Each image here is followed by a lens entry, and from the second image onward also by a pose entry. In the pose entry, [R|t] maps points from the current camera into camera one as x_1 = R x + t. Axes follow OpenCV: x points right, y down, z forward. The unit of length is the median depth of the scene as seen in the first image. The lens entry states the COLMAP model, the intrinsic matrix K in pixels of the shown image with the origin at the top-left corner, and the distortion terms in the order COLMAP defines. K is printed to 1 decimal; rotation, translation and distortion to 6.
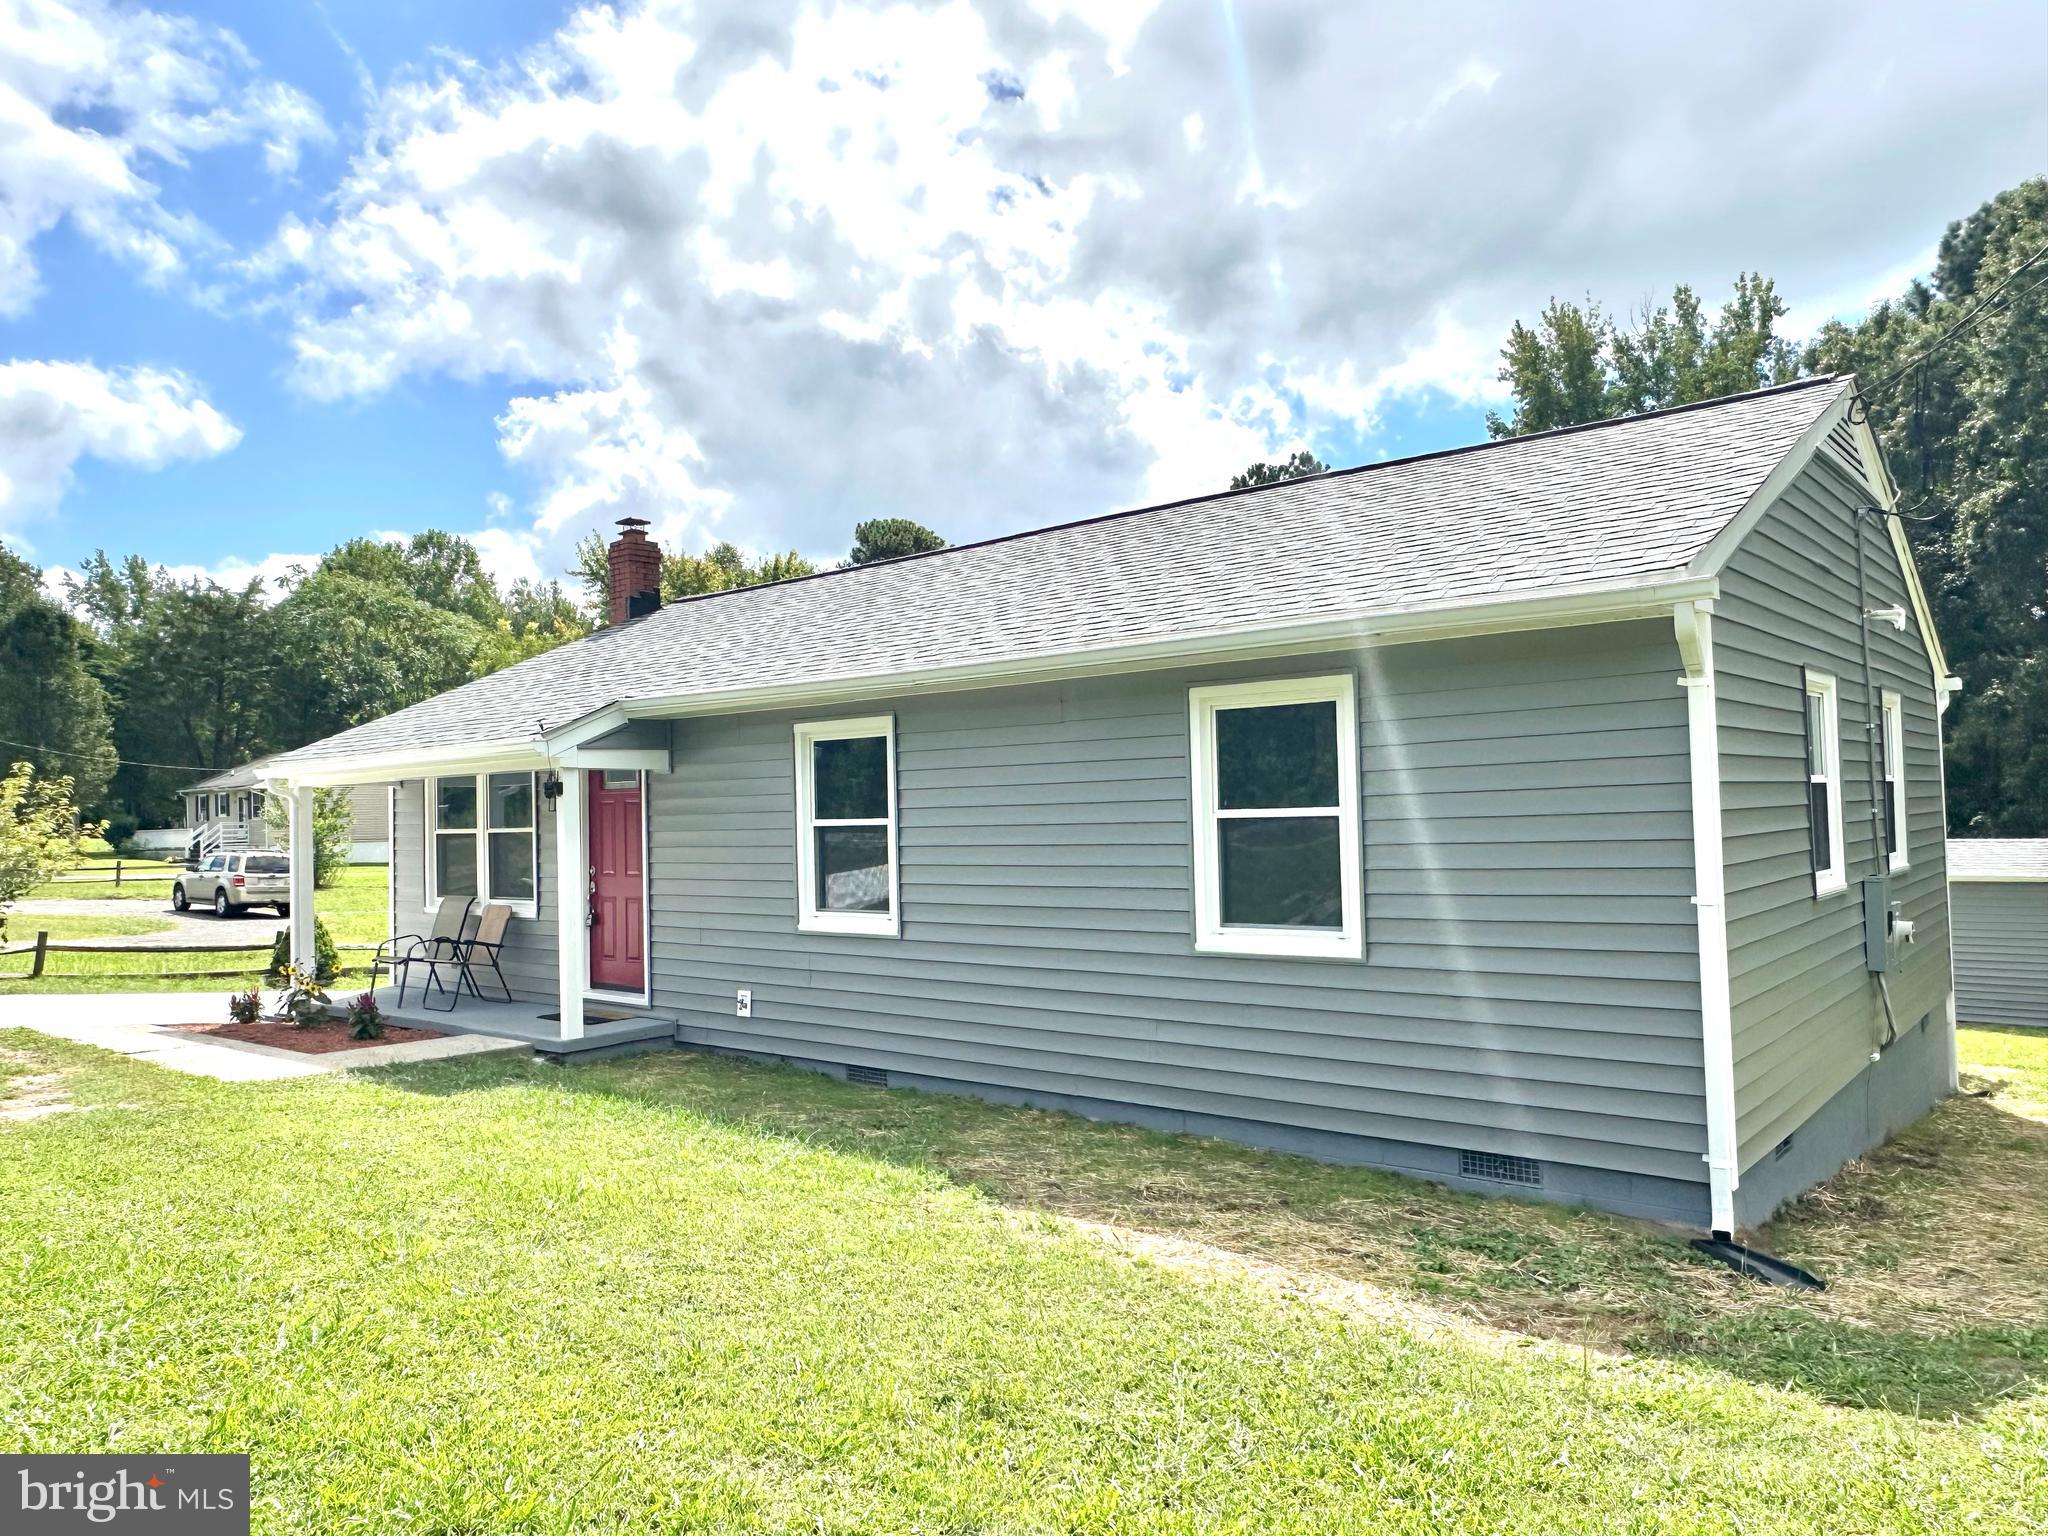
lens RADIAL K [[1395.2, 0, 1024.0], [0, 1395.2, 768.0], [0, 0, 1]] dist [0.003997, 0.001094]
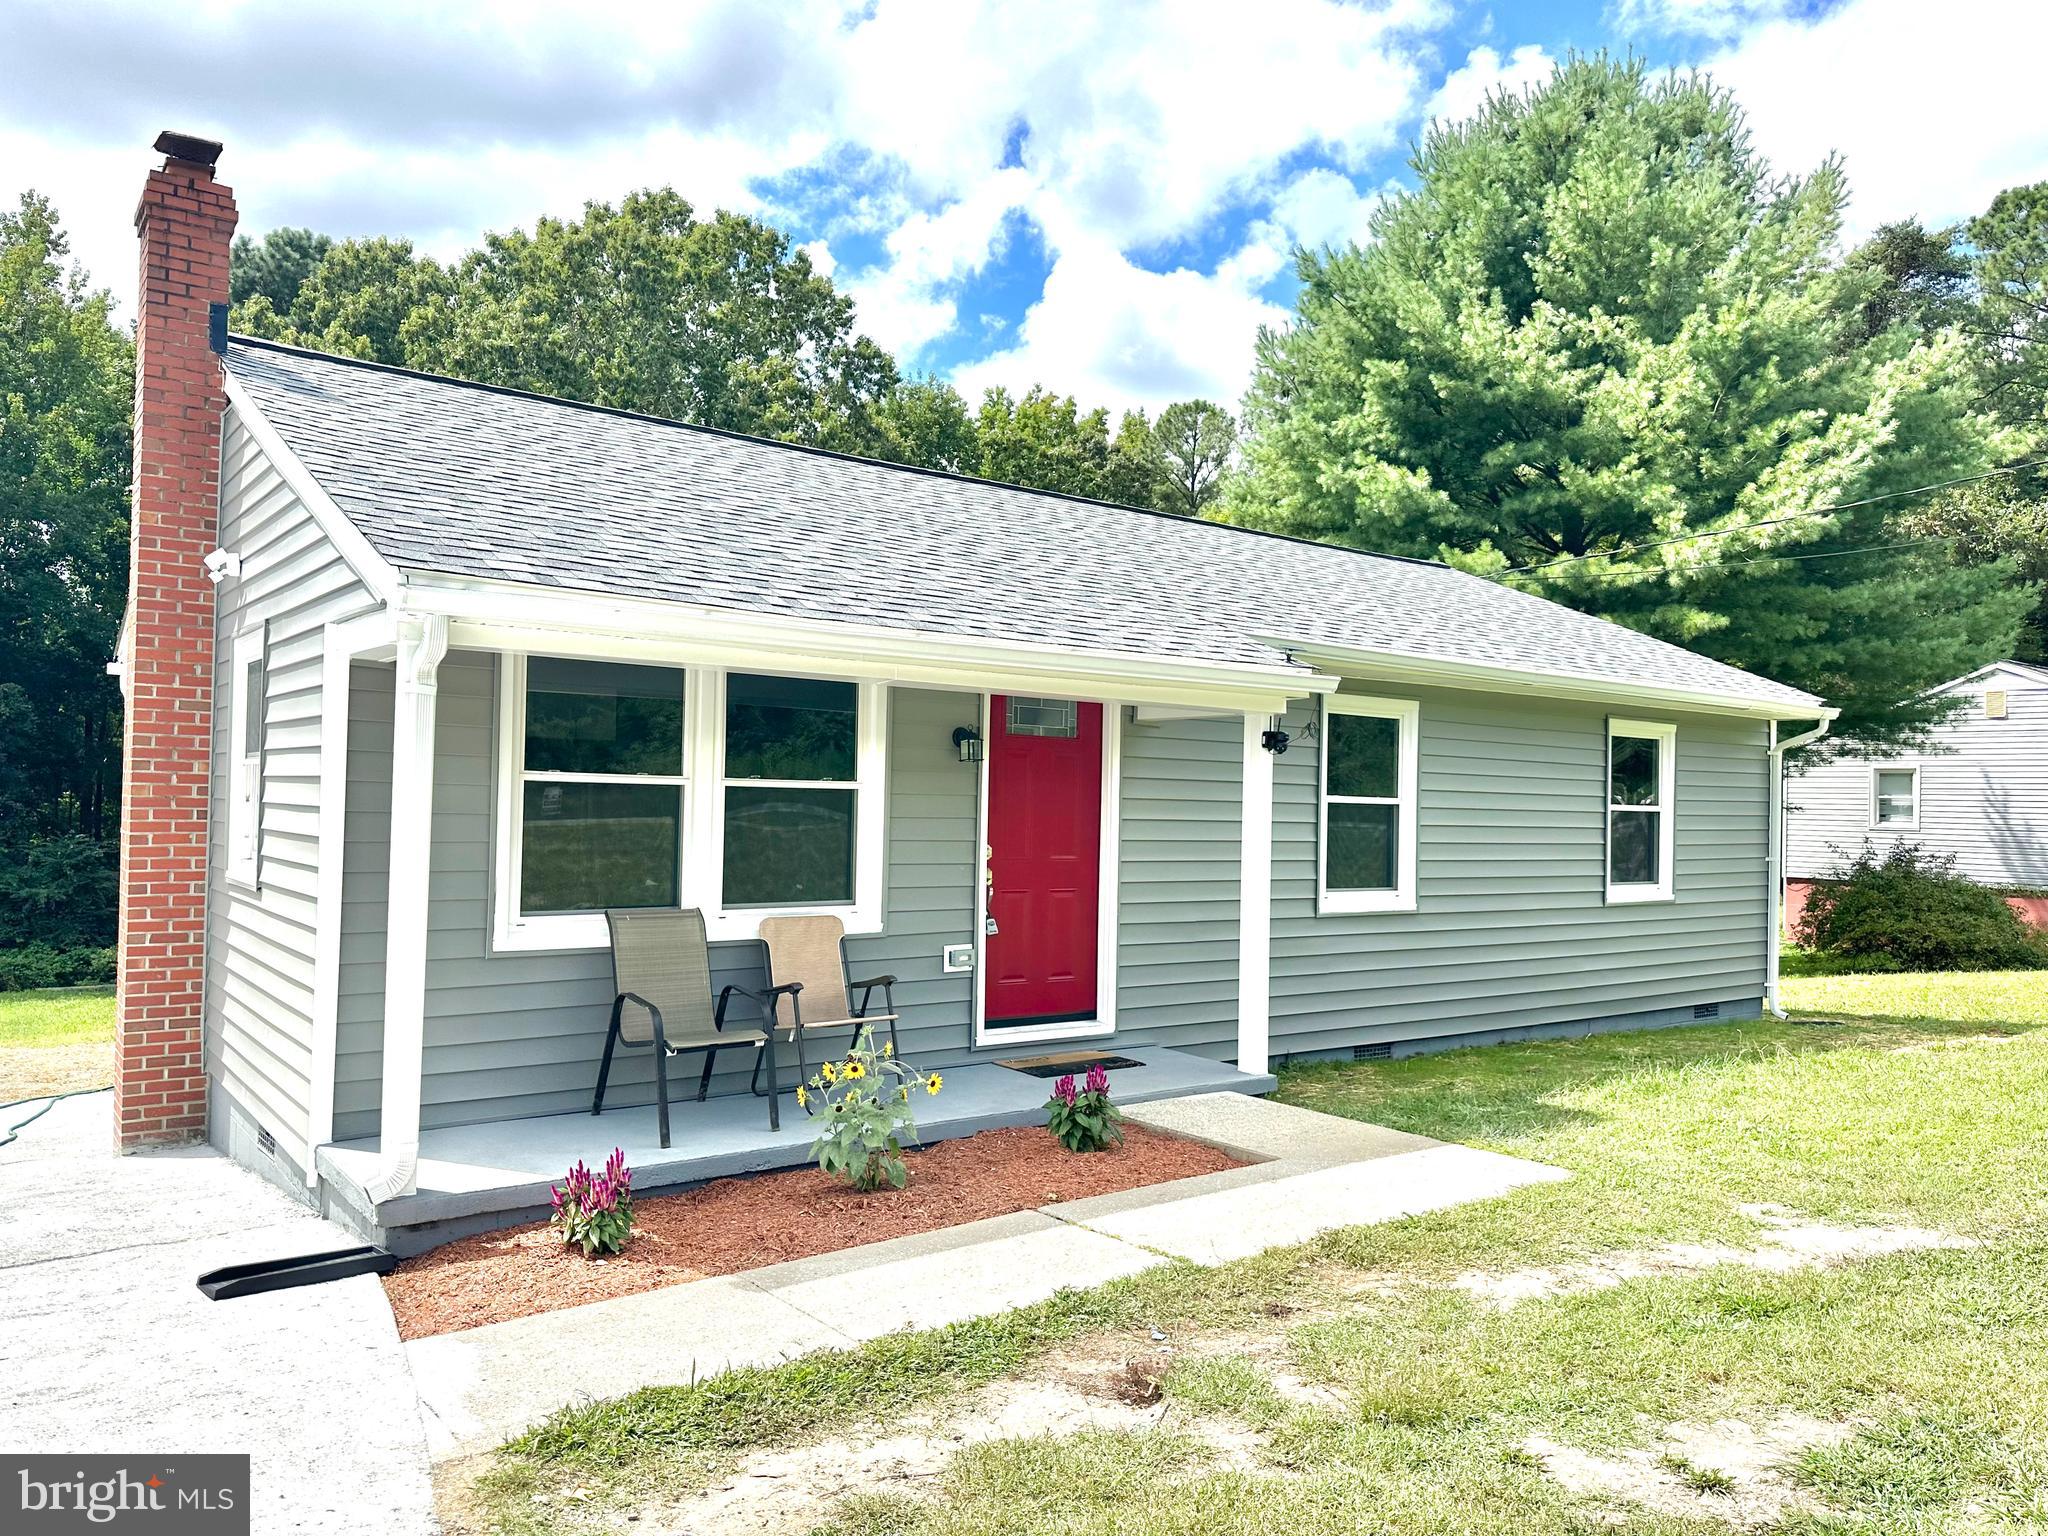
lens RADIAL K [[1455.2, 0, 1066.7], [0, 1455.2, 764.0], [0, 0, 1]] dist [0.028567, -0.000149]
pose [[0.205764, 0.066184, 0.976361, -1.107063], [-0.050834, 0.997086, -0.056876, 0.077511], [-0.977280, -0.037929, 0.208529, 0.931325]]
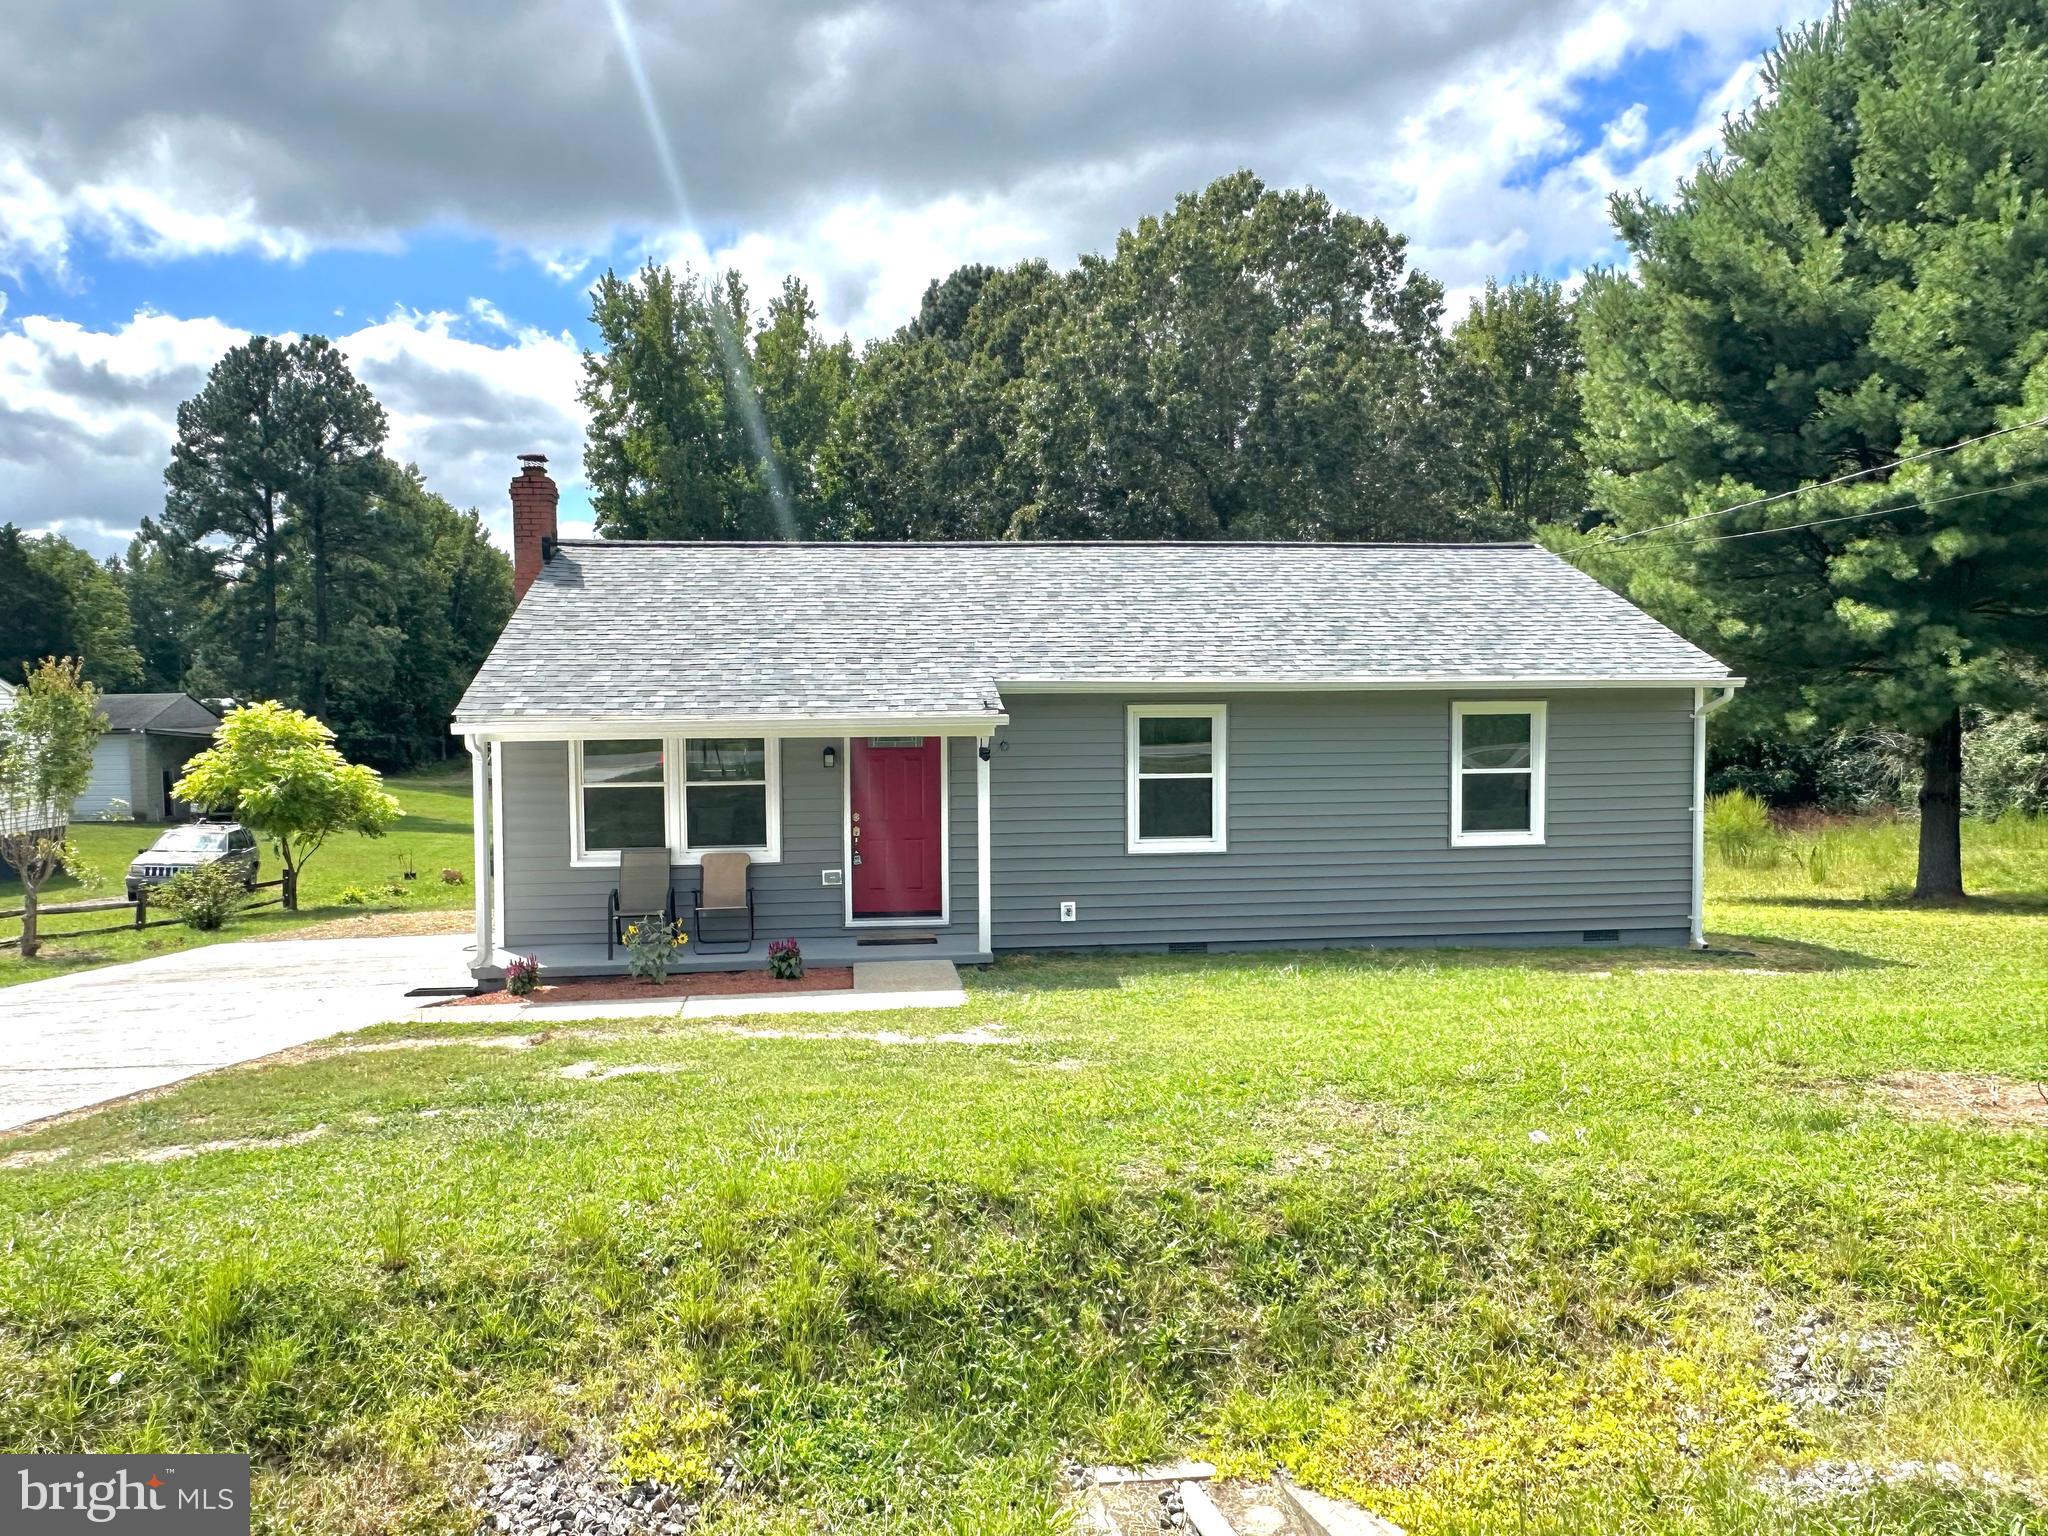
lens RADIAL K [[1395.2, 0, 1024.0], [0, 1395.2, 768.0], [0, 0, 1]] dist [0.003997, 0.001094]
pose [[0.687972, -0.016327, 0.725554, -1.194257], [-0.031580, 0.998126, 0.052405, -0.037259], [-0.725050, -0.058967, 0.686167, 0.120703]]
